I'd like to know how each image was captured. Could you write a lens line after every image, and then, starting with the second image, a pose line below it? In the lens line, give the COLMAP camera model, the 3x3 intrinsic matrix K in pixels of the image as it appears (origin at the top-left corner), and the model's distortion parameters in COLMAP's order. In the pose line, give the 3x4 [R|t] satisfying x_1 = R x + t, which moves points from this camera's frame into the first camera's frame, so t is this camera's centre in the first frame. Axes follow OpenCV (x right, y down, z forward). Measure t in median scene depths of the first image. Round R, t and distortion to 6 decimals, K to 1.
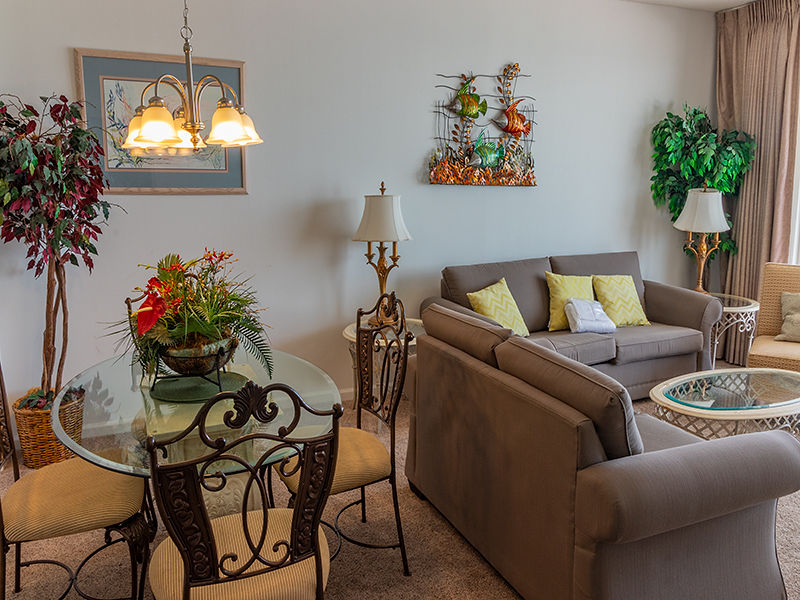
lens RADIAL K [[631.4, 0, 399.1], [0, 631.4, 268.6], [0, 0, 1]] dist [0.001984, -0.002653]
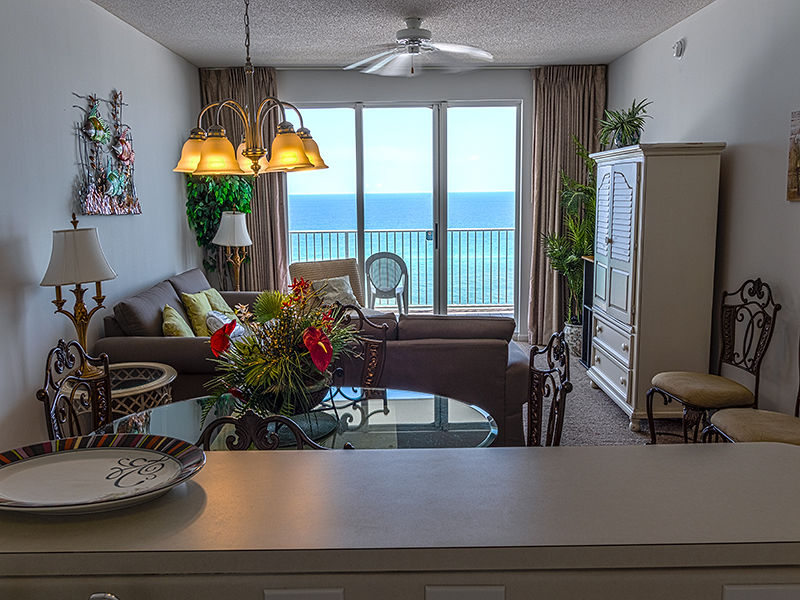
lens RADIAL K [[628.9, 0, 399.9], [0, 628.9, 271.0], [0, 0, 1]] dist [0.008979, -0.008914]
pose [[0.389155, -0.118323, 0.913541, -0.754147], [0.152939, 0.986251, 0.062591, -0.053966], [-0.908388, 0.115359, 0.401901, 0.307233]]
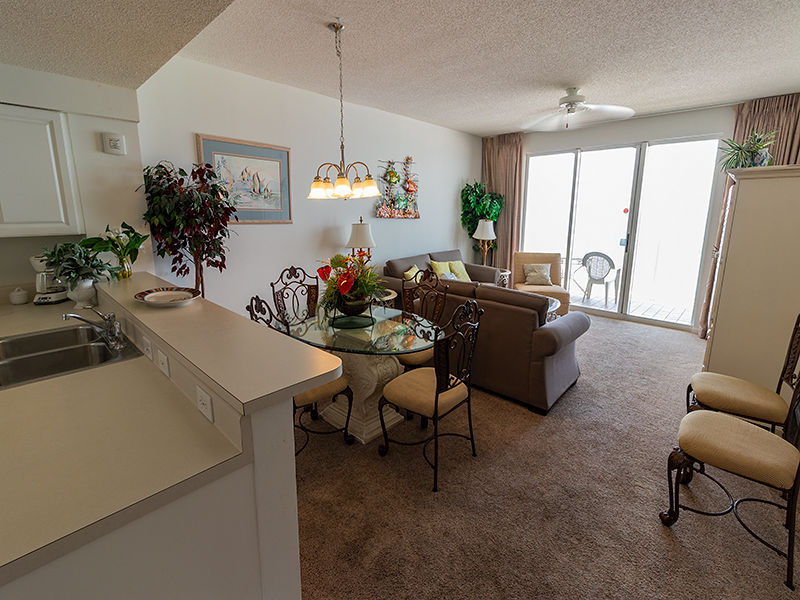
lens RADIAL K [[368.5, 0, 399.3], [0, 368.5, 277.3], [0, 0, 1]] dist [0.000327, 0.000237]
pose [[0.916288, -0.065409, 0.395142, -0.433115], [0.054692, 0.997767, 0.038338, 0.010171], [-0.396767, -0.013518, 0.917820, -0.074962]]
